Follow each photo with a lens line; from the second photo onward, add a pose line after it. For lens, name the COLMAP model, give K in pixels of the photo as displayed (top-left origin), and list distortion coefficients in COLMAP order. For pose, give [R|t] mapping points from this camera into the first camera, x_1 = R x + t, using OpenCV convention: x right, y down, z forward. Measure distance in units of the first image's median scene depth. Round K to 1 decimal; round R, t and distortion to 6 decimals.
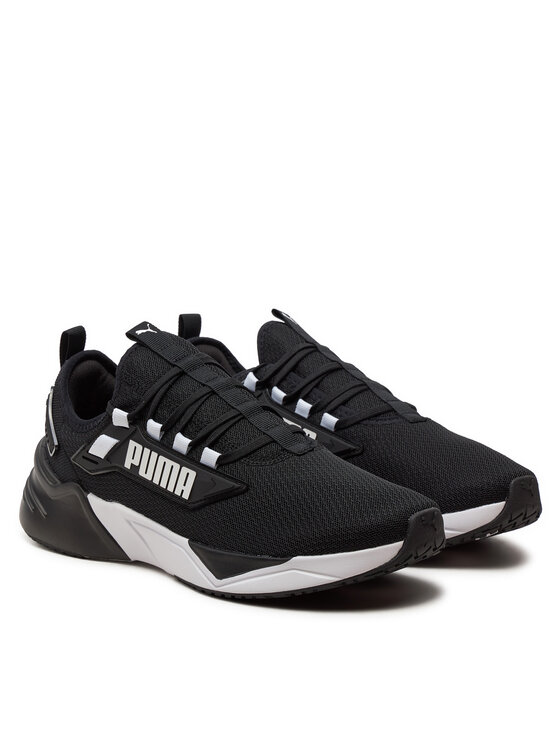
lens RADIAL K [[2185.6, 0, 280.0], [0, 2185.6, 373.0], [0, 0, 1]] dist [-0.437387, 0.483056]
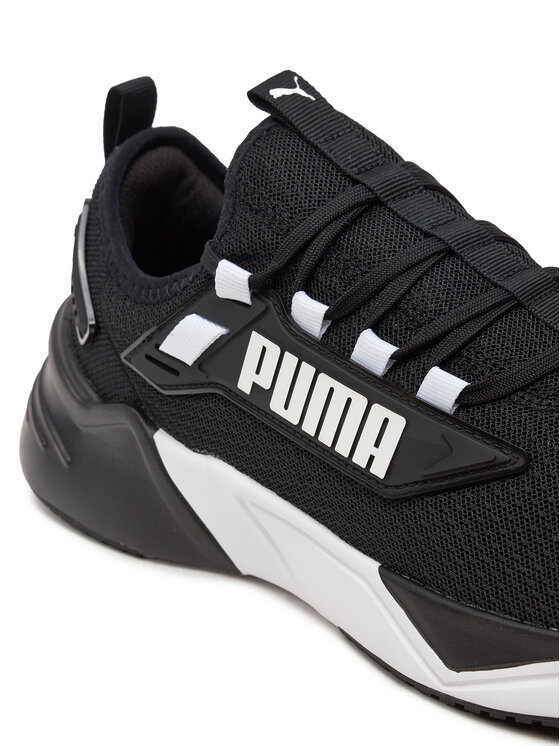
lens RADIAL K [[1504.0, 0, 280.0], [0, 1504.0, 373.0], [0, 0, 1]] dist [0.077716, 0.159532]
pose [[0.999337, 0.035395, 0.008486, -0.064986], [-0.036271, 0.987878, 0.150937, -0.008480], [-0.003041, -0.151144, 0.988507, 0.682790]]
